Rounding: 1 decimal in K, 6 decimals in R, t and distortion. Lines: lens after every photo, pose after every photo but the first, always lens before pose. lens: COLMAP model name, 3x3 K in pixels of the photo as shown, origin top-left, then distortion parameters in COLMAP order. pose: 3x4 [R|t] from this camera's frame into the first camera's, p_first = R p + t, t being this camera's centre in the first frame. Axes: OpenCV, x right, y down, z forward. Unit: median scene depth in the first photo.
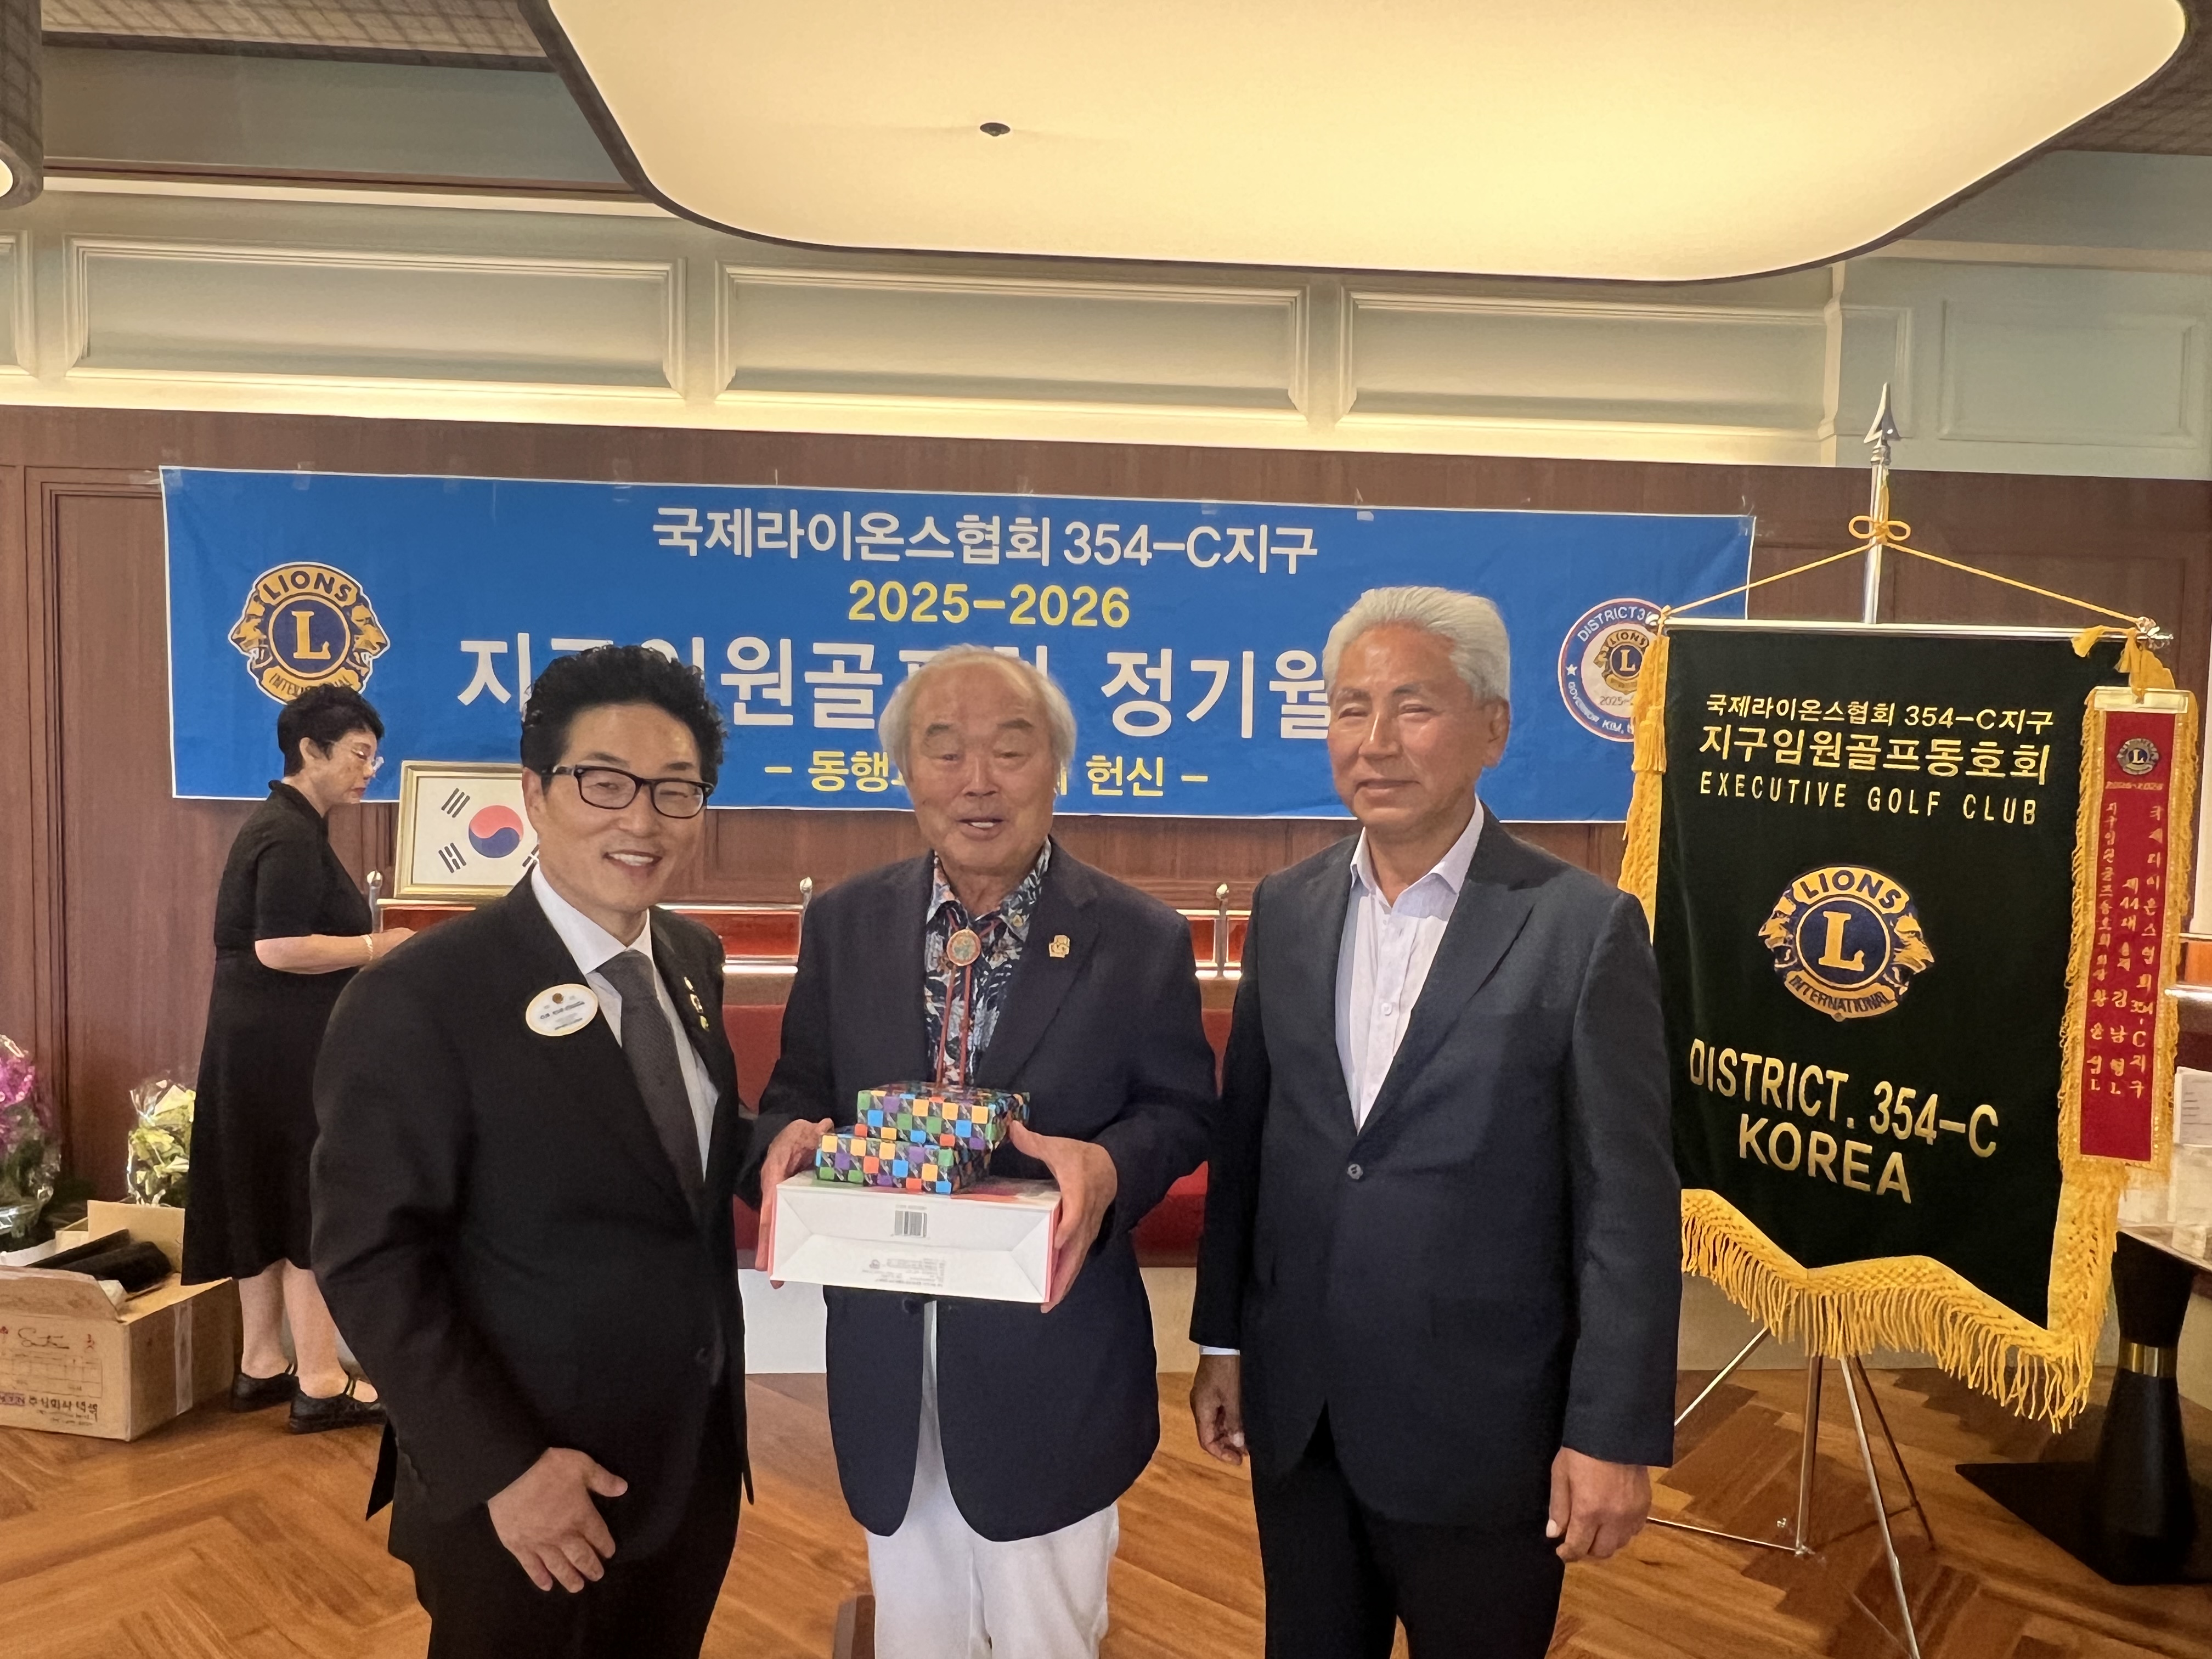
lens RADIAL K [[1685.7, 0, 1120.4], [0, 1685.7, 844.3], [0, 0, 1]] dist [-0.043234, 0.077861]
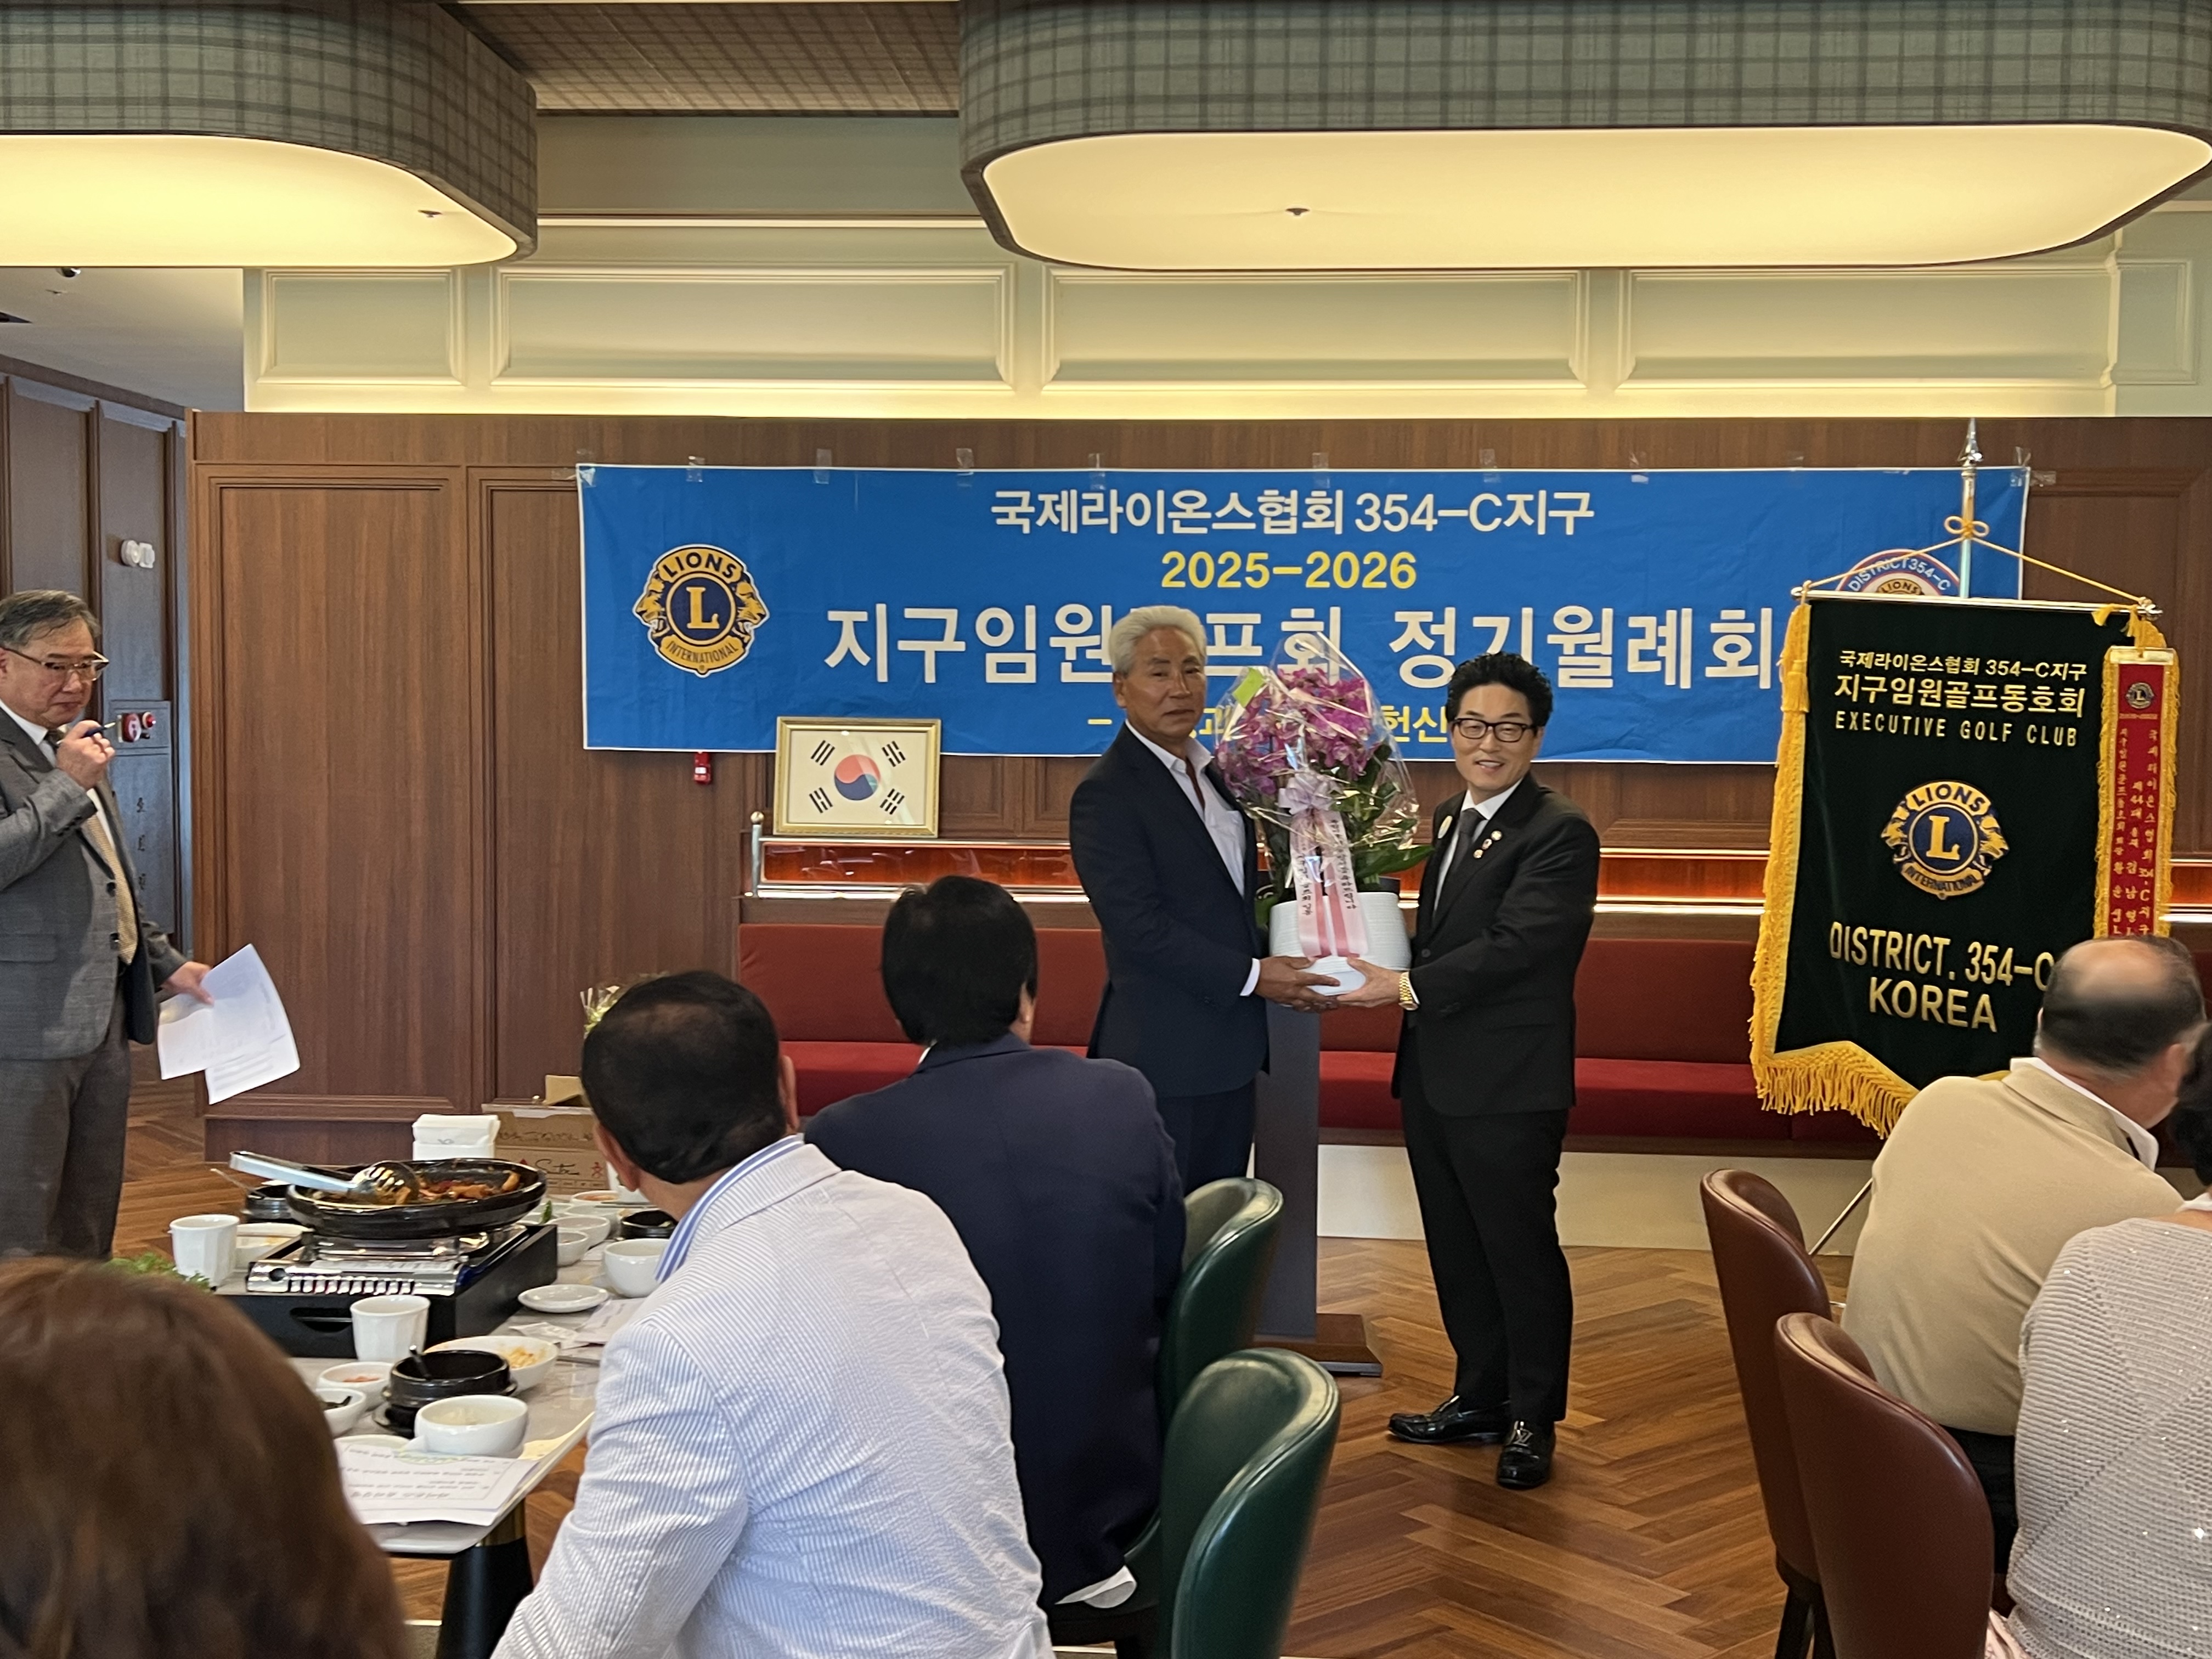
lens RADIAL K [[2460.2, 0, 1073.4], [0, 2460.2, 850.8], [0, 0, 1]] dist [0.200569, -0.612855]
pose [[0.988350, -0.000982, -0.152193, 0.030592], [0.001271, 0.999998, 0.001801, 0.039635], [0.152191, -0.001973, 0.988349, -0.638593]]
